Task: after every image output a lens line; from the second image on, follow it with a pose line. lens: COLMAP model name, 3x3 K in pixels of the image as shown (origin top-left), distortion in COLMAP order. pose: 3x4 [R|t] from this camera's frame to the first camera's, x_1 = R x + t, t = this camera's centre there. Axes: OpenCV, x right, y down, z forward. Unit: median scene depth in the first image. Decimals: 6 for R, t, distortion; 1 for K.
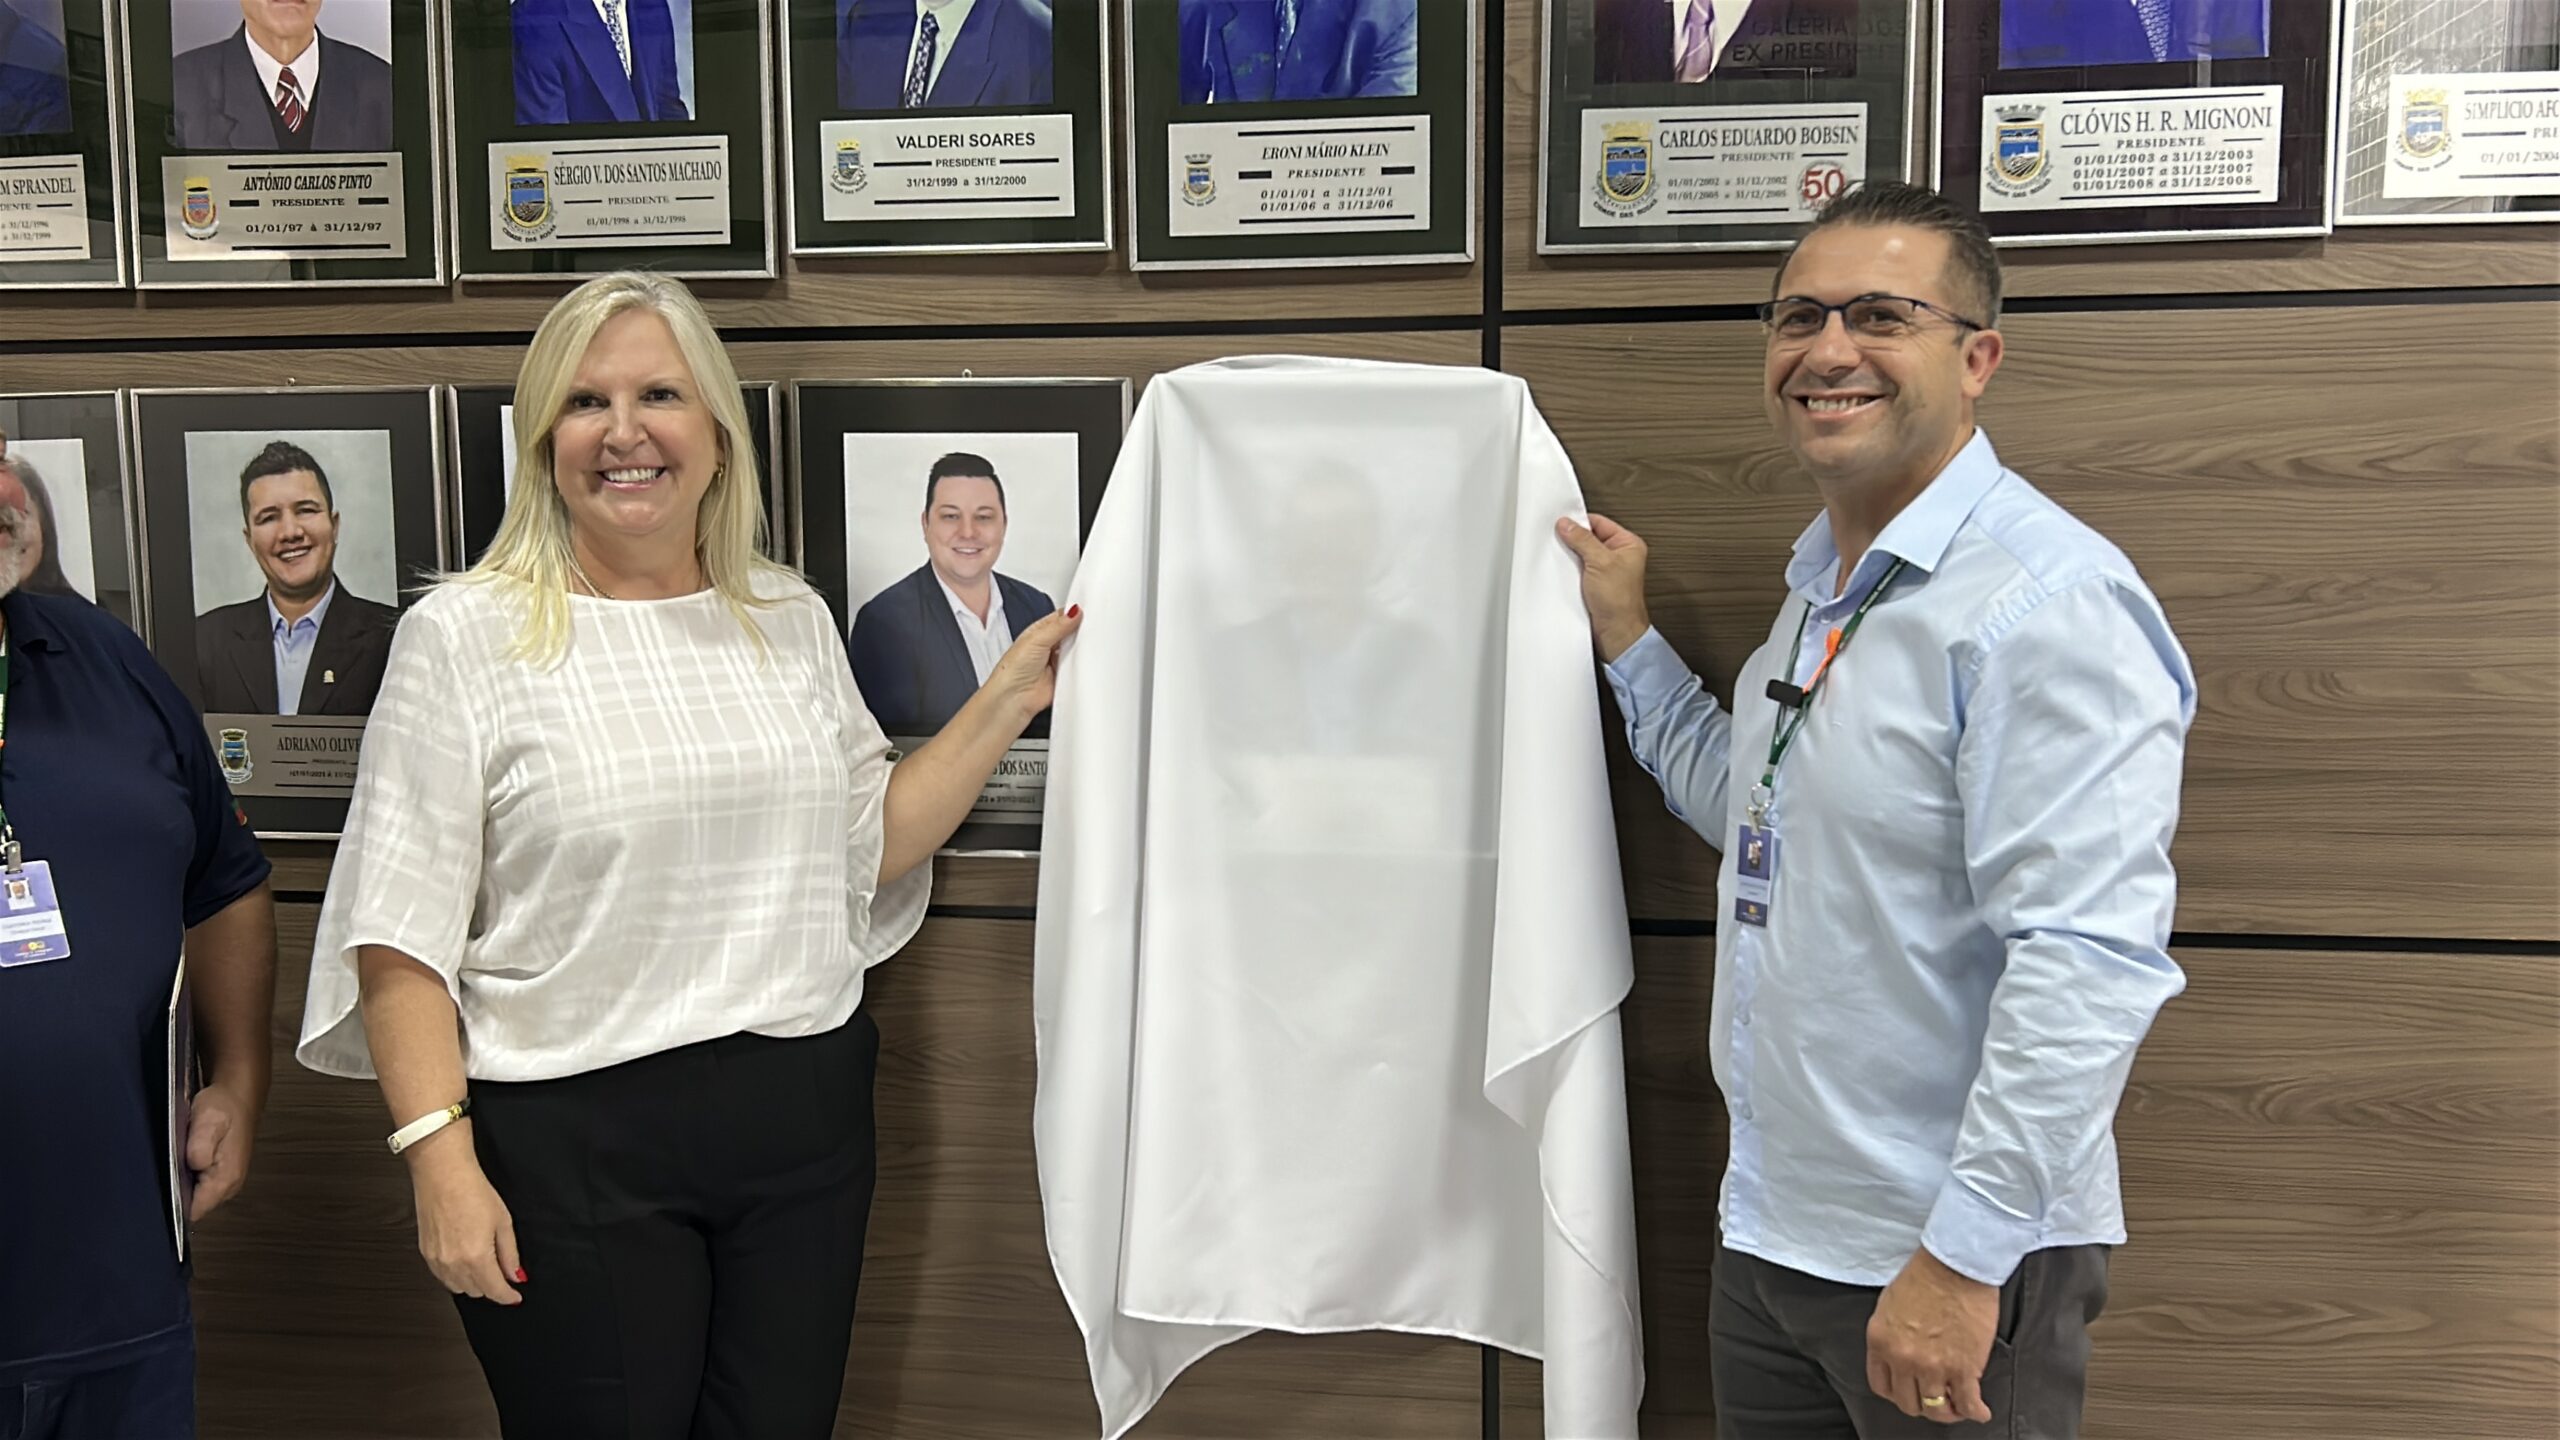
lens RADIAL K [[2294.2, 0, 1272.6], [0, 2294.2, 747.6], [0, 0, 1]] dist [0.047646, -0.088379]
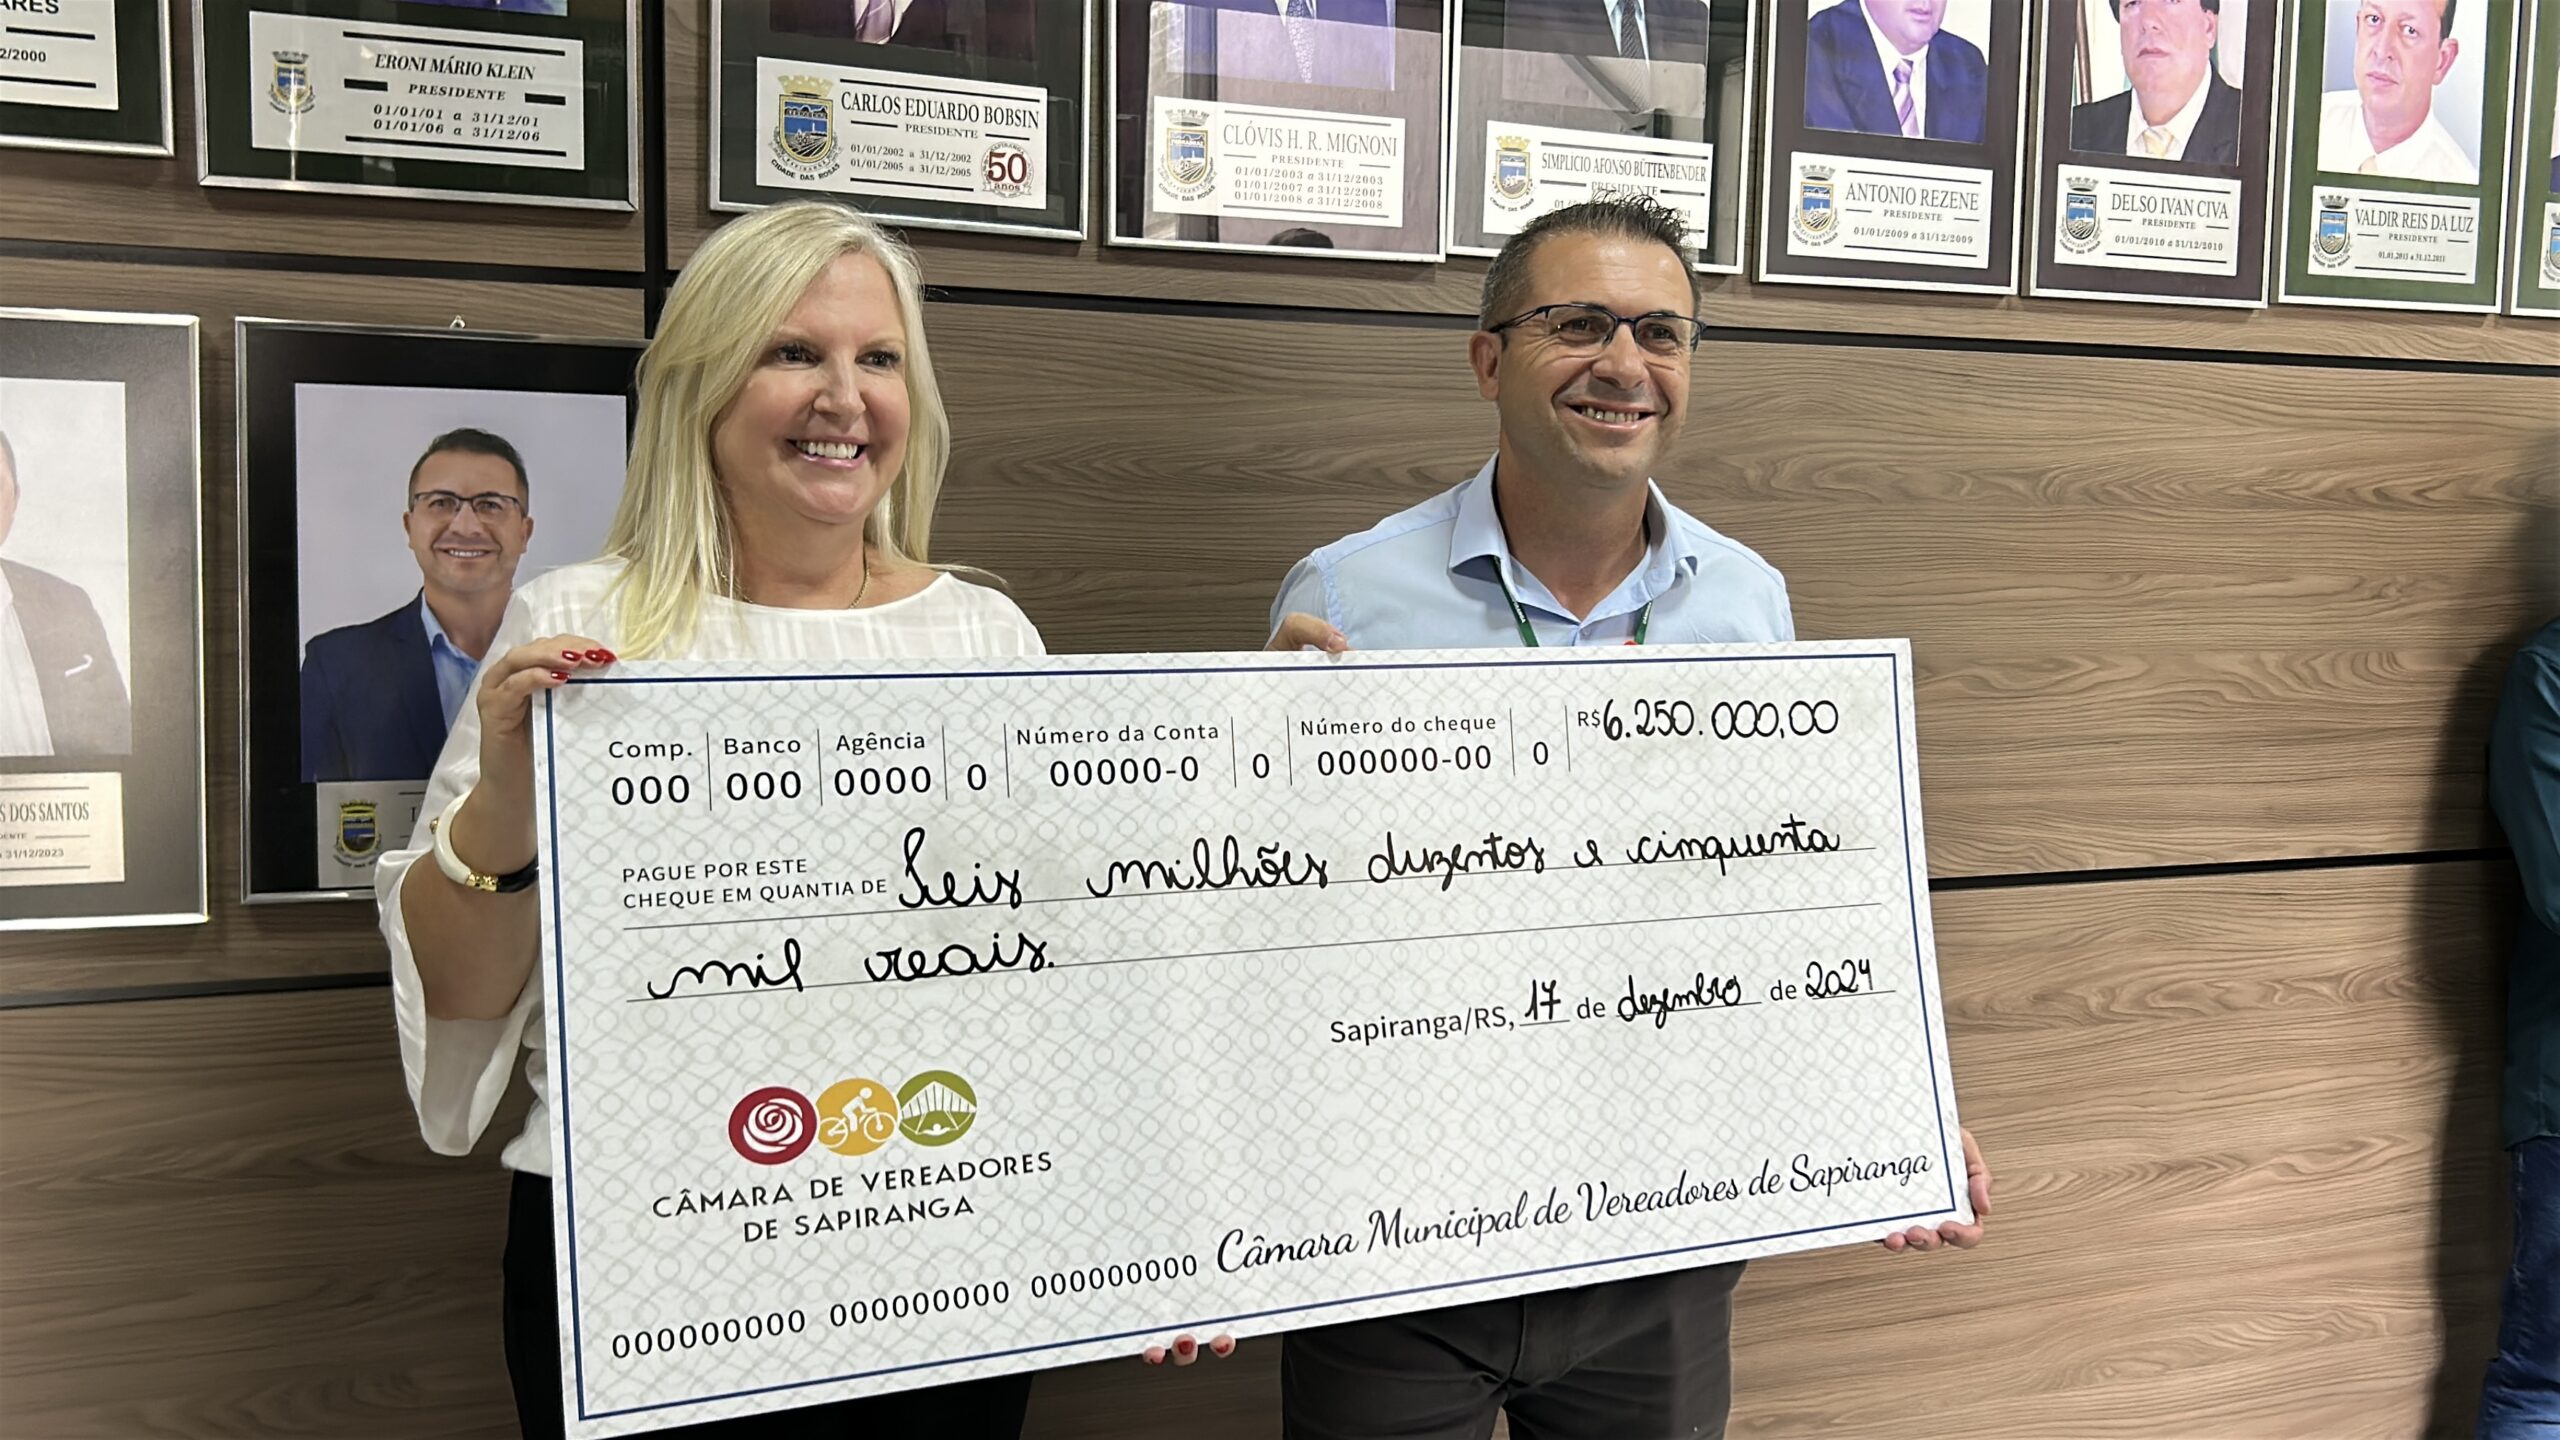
lens RADIAL K [[2625.6, 0, 1280.4], [0, 2625.6, 706.7], [0, 0, 1]] dist [0.015909, 0.000000]
pose [[0.817676, -0.021174, 0.575289, -0.309463], [0.035263, 0.999289, -0.013341, -0.001125], [-0.574597, 0.031195, 0.817842, 0.046578]]
